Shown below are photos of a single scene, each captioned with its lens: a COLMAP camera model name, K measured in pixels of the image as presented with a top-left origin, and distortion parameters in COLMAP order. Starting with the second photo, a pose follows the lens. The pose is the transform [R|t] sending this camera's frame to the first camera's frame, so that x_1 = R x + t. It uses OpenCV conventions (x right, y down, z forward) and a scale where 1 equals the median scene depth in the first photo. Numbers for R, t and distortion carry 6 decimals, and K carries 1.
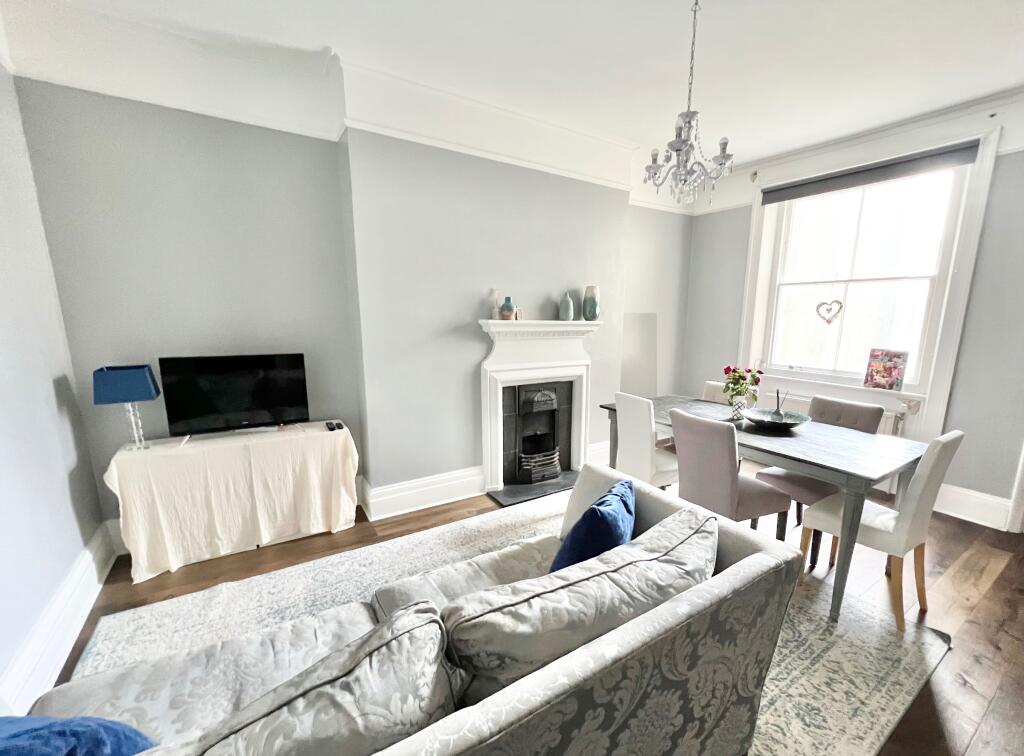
lens RADIAL K [[444.8, 0, 515.4], [0, 444.8, 403.8], [0, 0, 1]] dist [-0.002471, -0.000323]
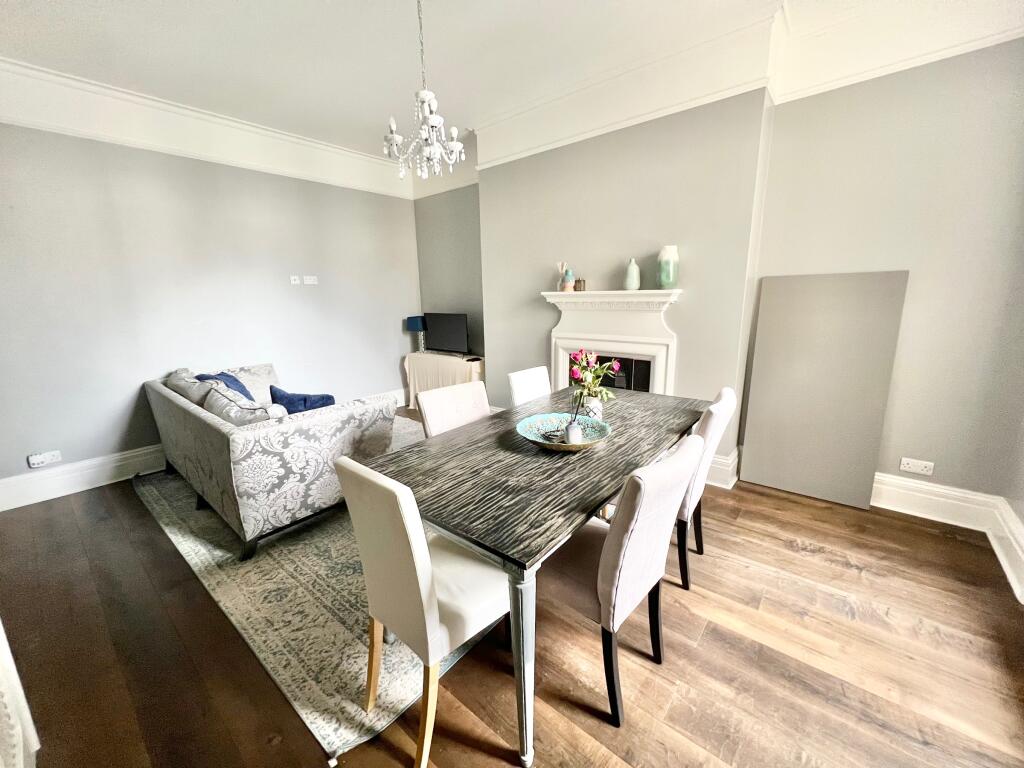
lens RADIAL K [[407.6, 0, 512.0], [0, 407.6, 384.0], [0, 0, 1]] dist [0.001030, 0.000075]
pose [[0.279122, 0.188647, -0.941543, 1.221844], [-0.161605, 0.975756, 0.147594, -0.125227], [0.946560, 0.110961, 0.302841, 0.799140]]
